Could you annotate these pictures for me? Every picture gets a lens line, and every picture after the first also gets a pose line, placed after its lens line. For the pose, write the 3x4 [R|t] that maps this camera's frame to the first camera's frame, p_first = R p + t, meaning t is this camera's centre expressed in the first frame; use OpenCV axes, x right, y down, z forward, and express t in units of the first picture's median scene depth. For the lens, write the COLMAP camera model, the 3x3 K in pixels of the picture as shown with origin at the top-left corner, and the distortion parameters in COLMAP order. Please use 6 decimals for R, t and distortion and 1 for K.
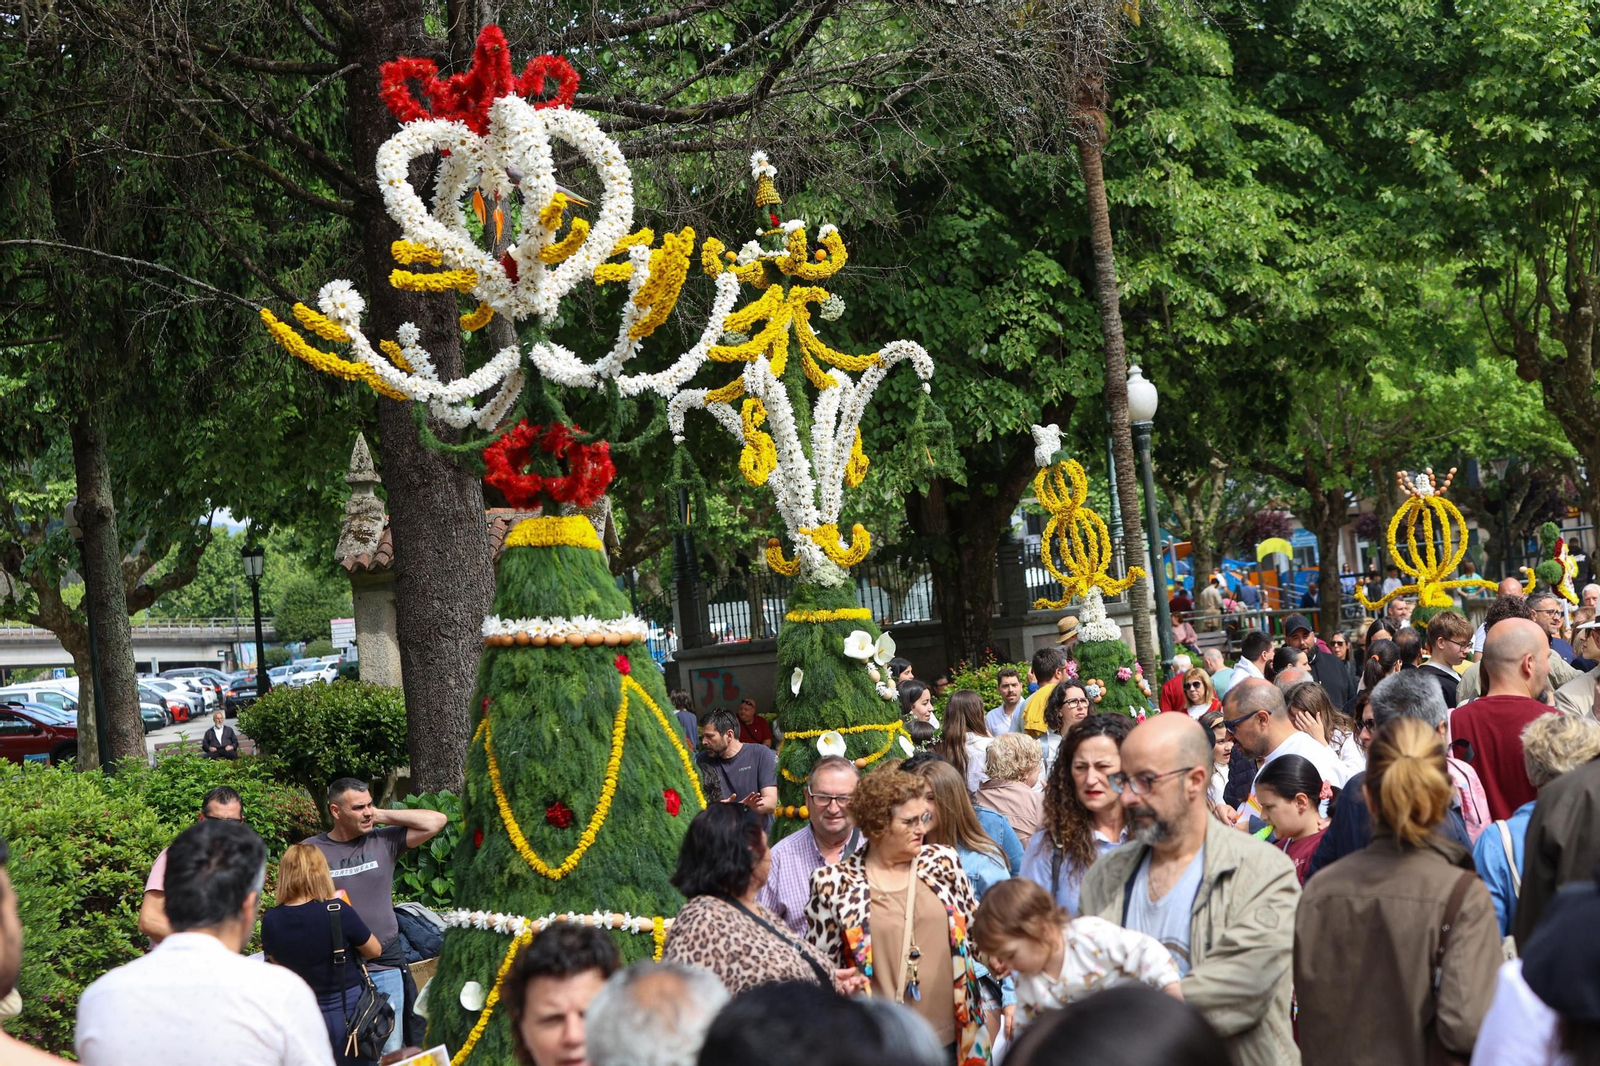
lens RADIAL K [[3225.9, 0, 799.8], [0, 3225.9, 533.0], [0, 0, 1]] dist [0.043188, 0.000000]
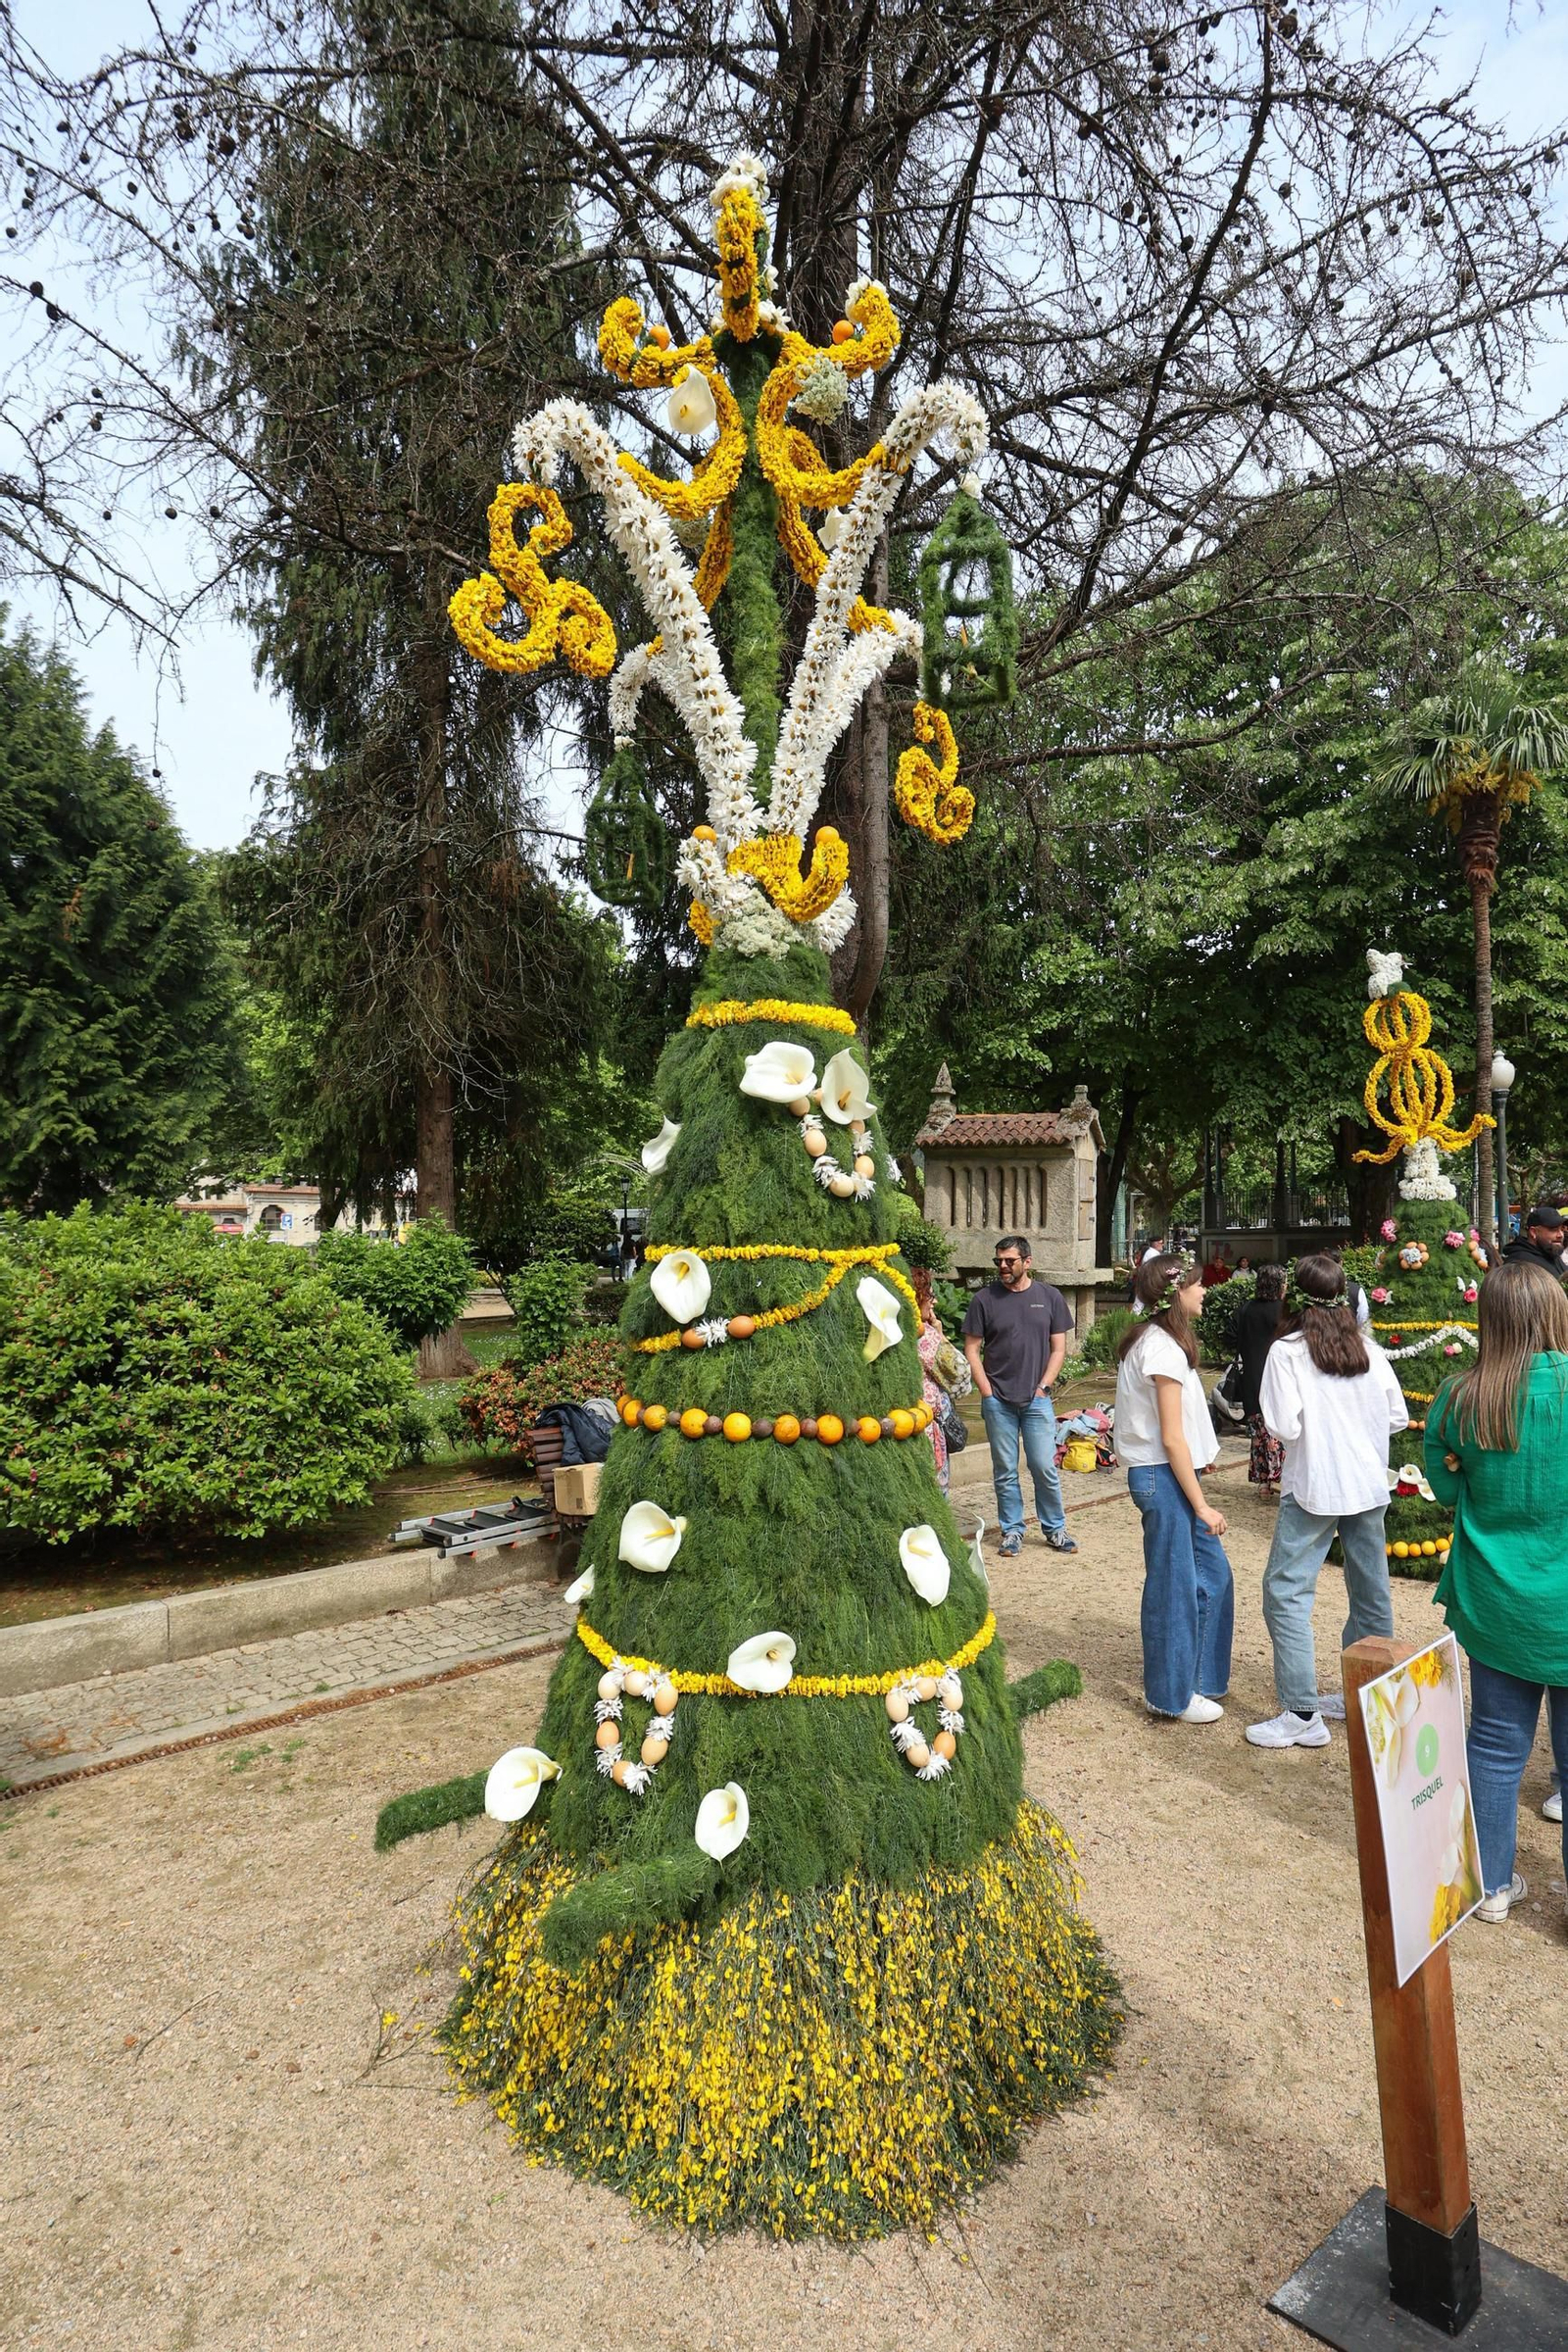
lens RADIAL K [[1161.1, 0, 809.2], [0, 1161.1, 1248.7], [0, 0, 1]] dist [-0.014762, 0.000584]
pose [[0.907194, 0.094438, -0.409976, 0.070555], [-0.071482, 0.994911, 0.071003, 0.036254], [0.414596, -0.035108, 0.909328, 0.645028]]
